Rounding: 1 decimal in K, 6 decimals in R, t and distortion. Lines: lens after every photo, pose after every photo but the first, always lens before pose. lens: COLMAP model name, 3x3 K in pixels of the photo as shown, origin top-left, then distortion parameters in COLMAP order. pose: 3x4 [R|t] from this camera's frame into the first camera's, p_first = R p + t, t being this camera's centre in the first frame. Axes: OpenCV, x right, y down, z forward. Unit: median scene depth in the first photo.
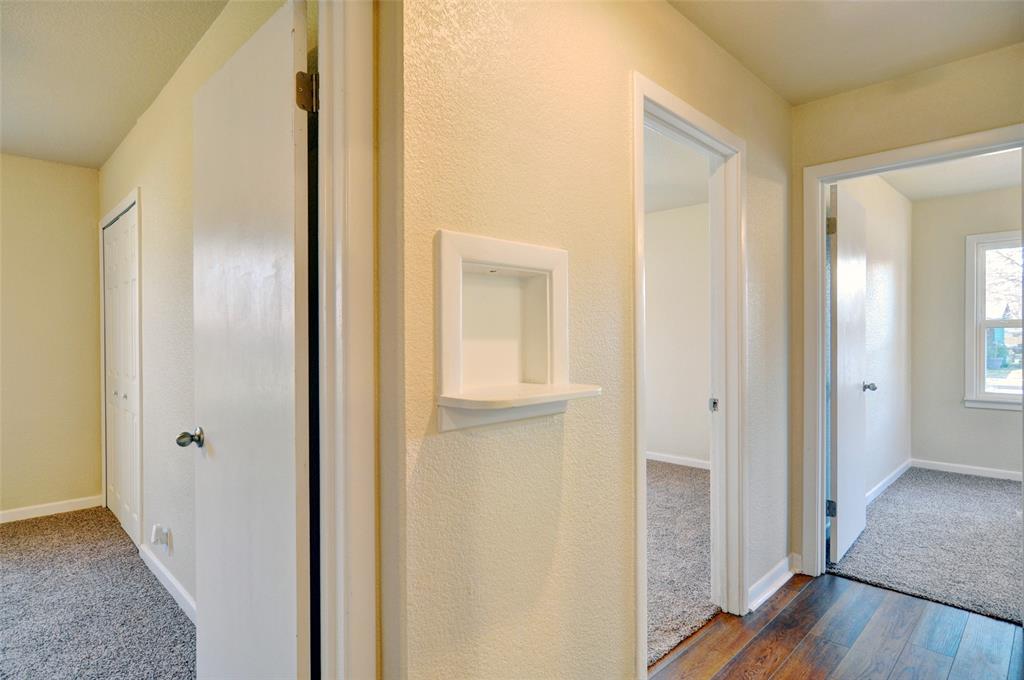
lens RADIAL K [[548.2, 0, 511.7], [0, 548.2, 343.4], [0, 0, 1]] dist [-0.019277, 0.011185]
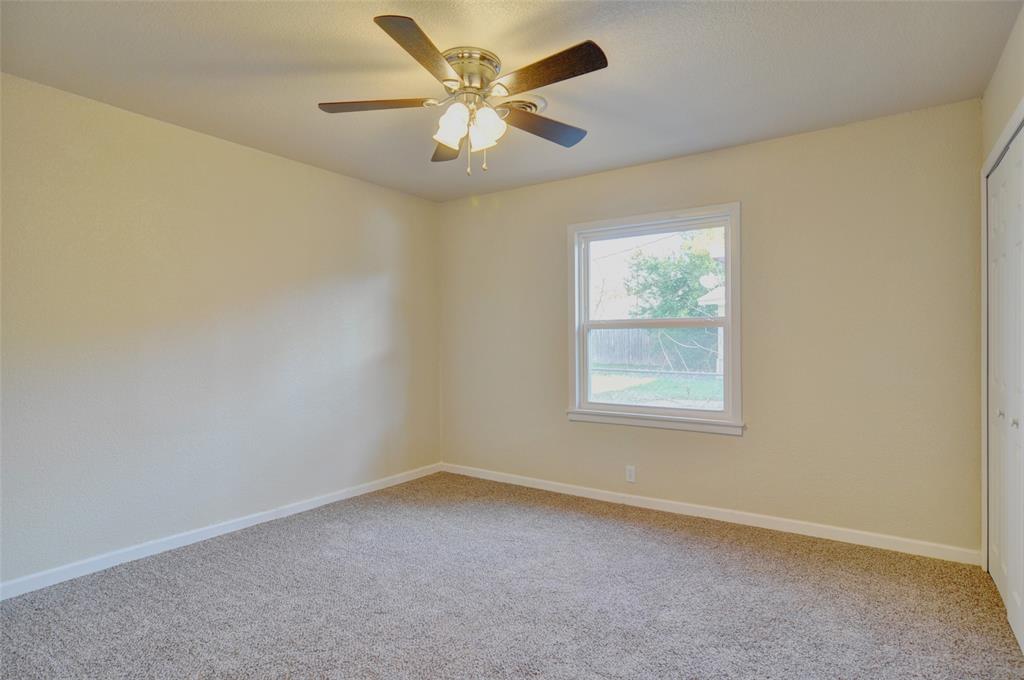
lens RADIAL K [[548.2, 0, 512.5], [0, 548.2, 341.5], [0, 0, 1]] dist [-0.019277, 0.011185]
pose [[0.186329, 0.006780, -0.982464, -0.186514], [-0.004308, 0.999972, 0.006084, 0.001349], [0.982478, 0.003099, 0.186353, 0.288746]]
